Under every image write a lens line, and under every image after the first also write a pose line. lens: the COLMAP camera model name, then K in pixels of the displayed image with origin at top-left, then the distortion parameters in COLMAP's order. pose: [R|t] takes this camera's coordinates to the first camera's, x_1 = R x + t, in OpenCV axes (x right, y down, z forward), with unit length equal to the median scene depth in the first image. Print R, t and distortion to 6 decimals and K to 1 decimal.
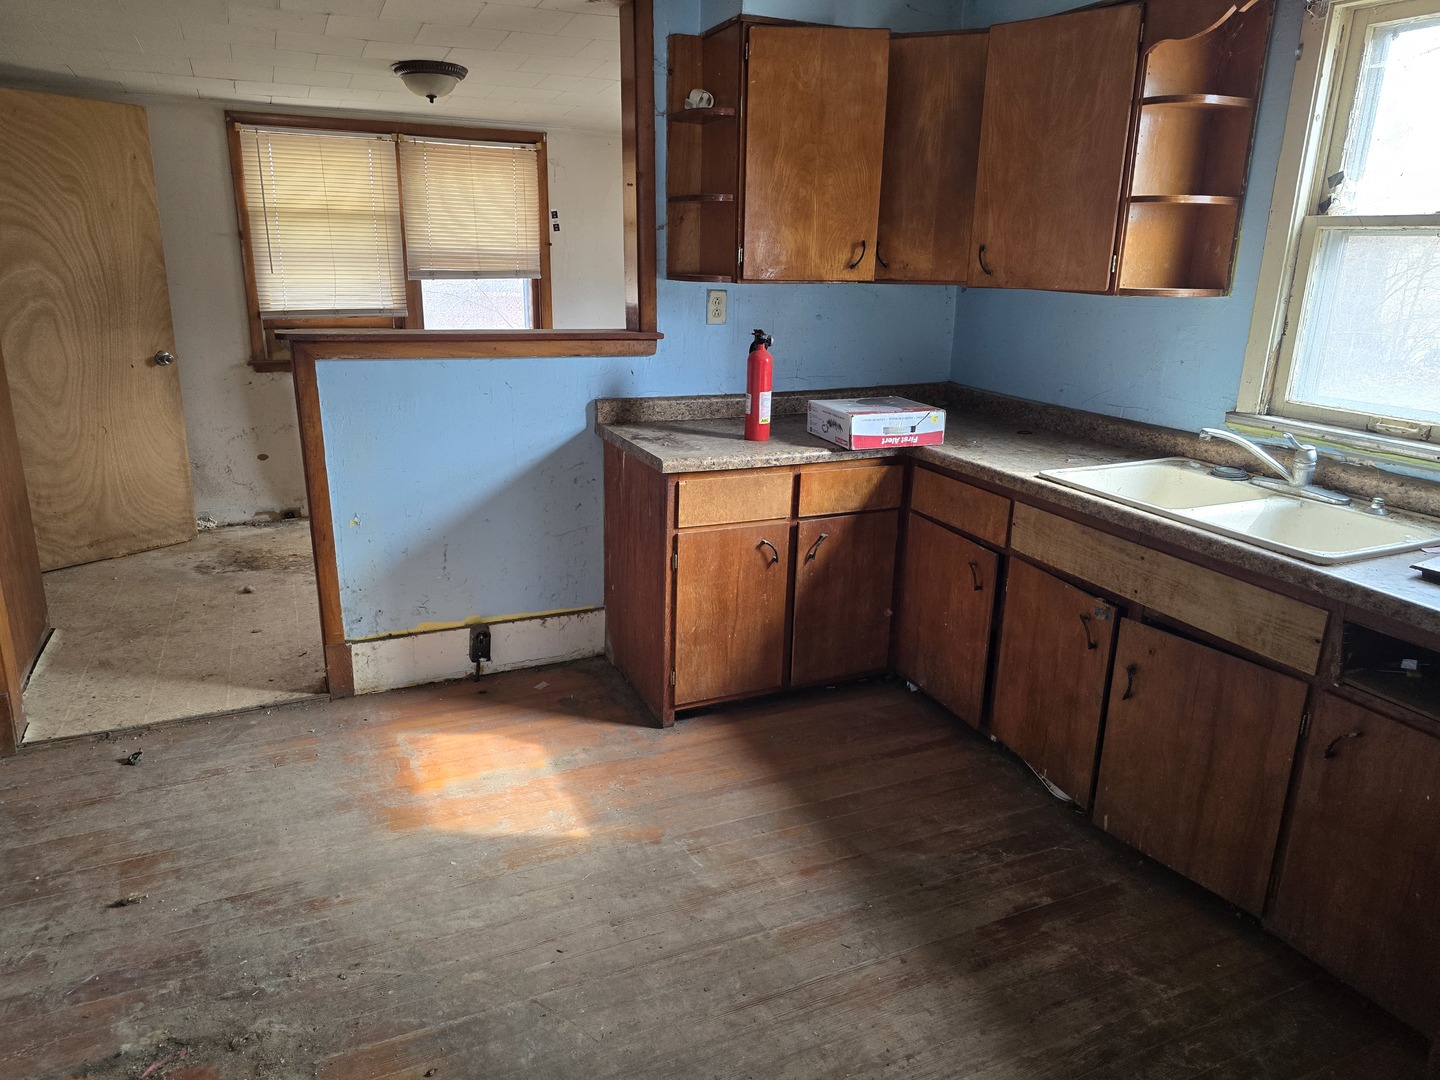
lens RADIAL K [[969.9, 0, 721.4], [0, 969.9, 539.7], [0, 0, 1]] dist [0.044616, -0.034245]
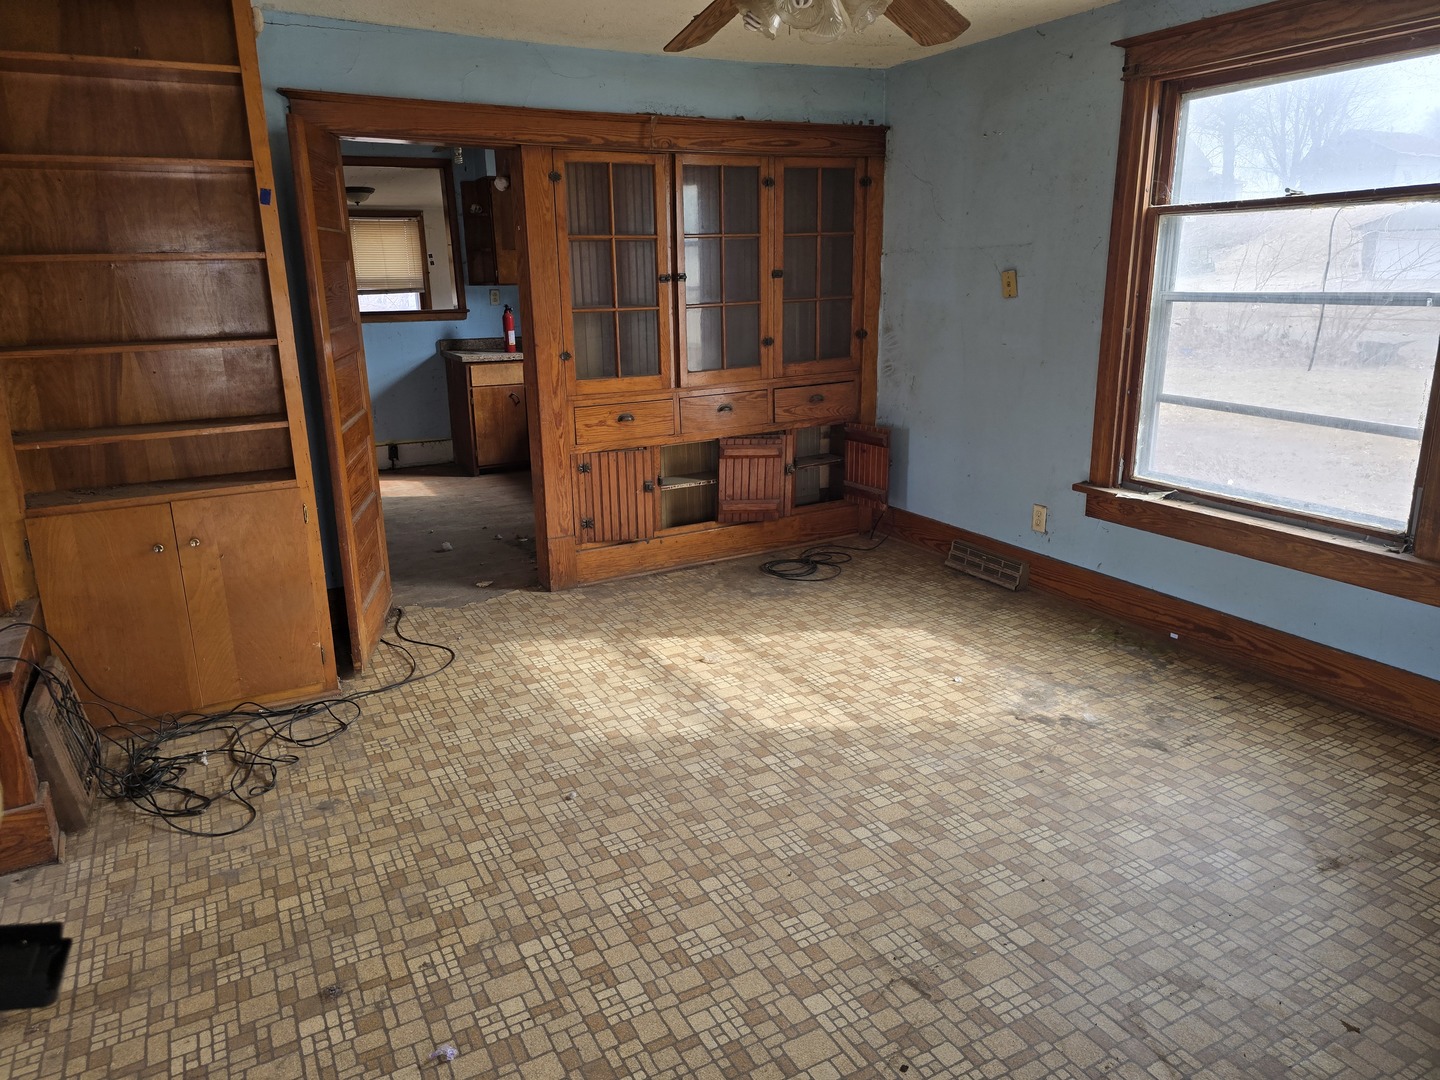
lens RADIAL K [[969.9, 0, 709.0], [0, 969.9, 535.0], [0, 0, 1]] dist [0.044616, -0.034245]
pose [[0.997370, -0.054158, 0.048159, 0.238007], [0.055374, 0.998170, -0.024293, 0.262707], [-0.046755, 0.026896, 0.998544, -0.841353]]
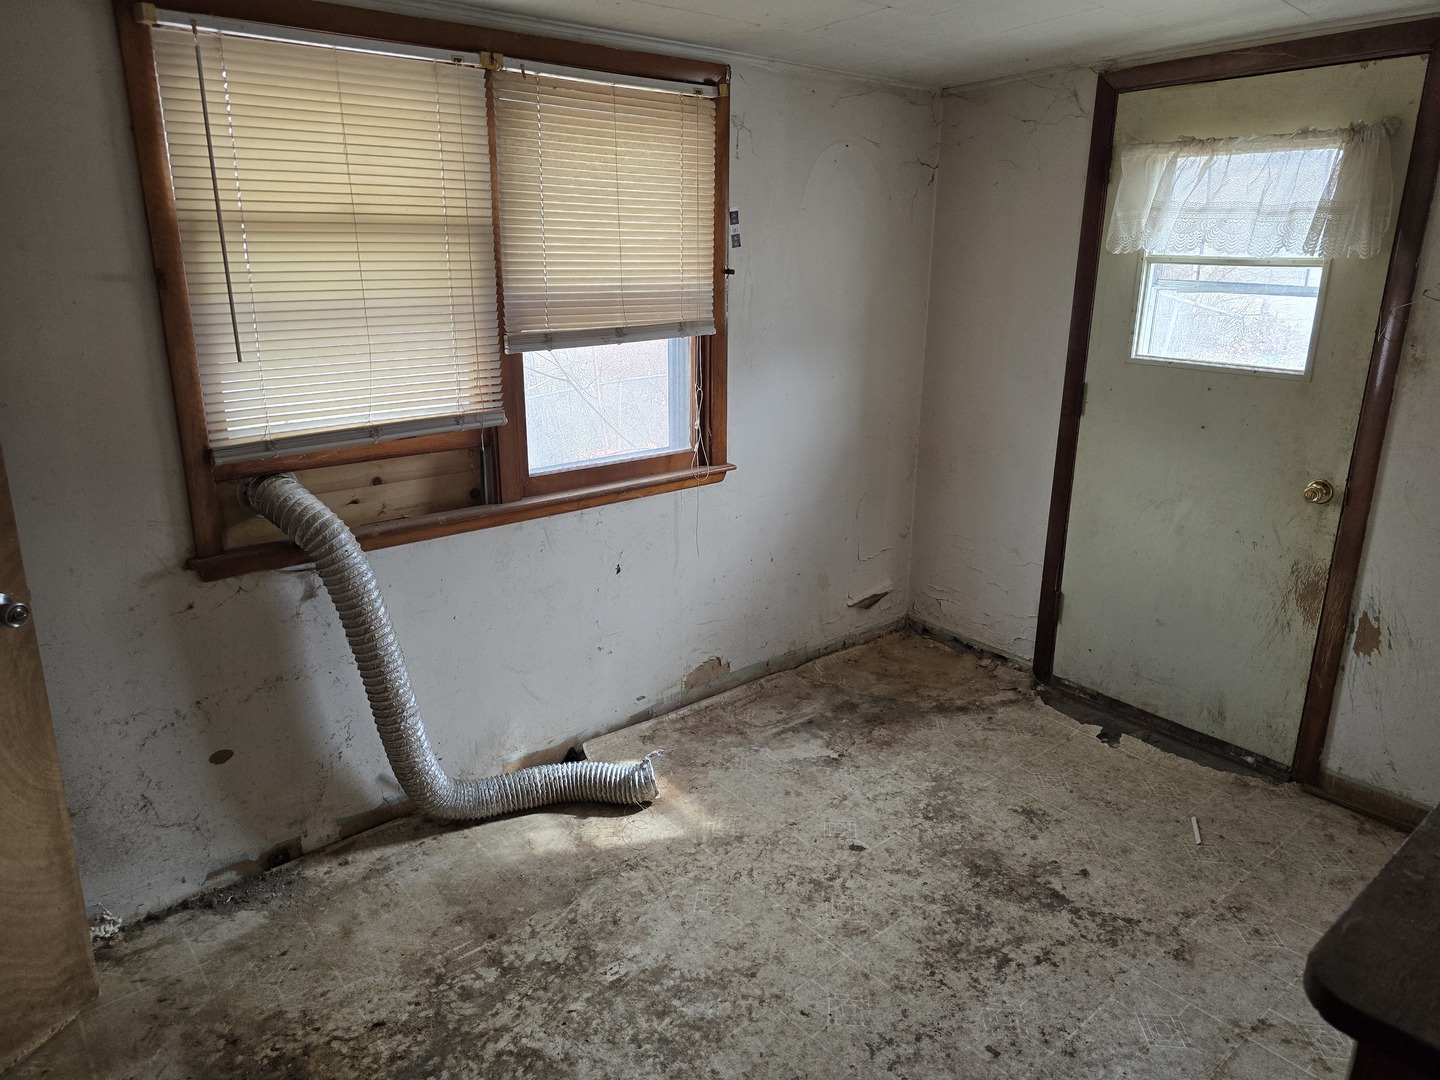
lens RADIAL K [[969.9, 0, 729.9], [0, 969.9, 532.4], [0, 0, 1]] dist [0.044616, -0.034245]
pose [[0.965687, -0.090919, 0.243273, -0.350787], [0.092244, 0.995719, 0.005965, -0.174019], [-0.242773, 0.016680, 0.969940, 0.511171]]
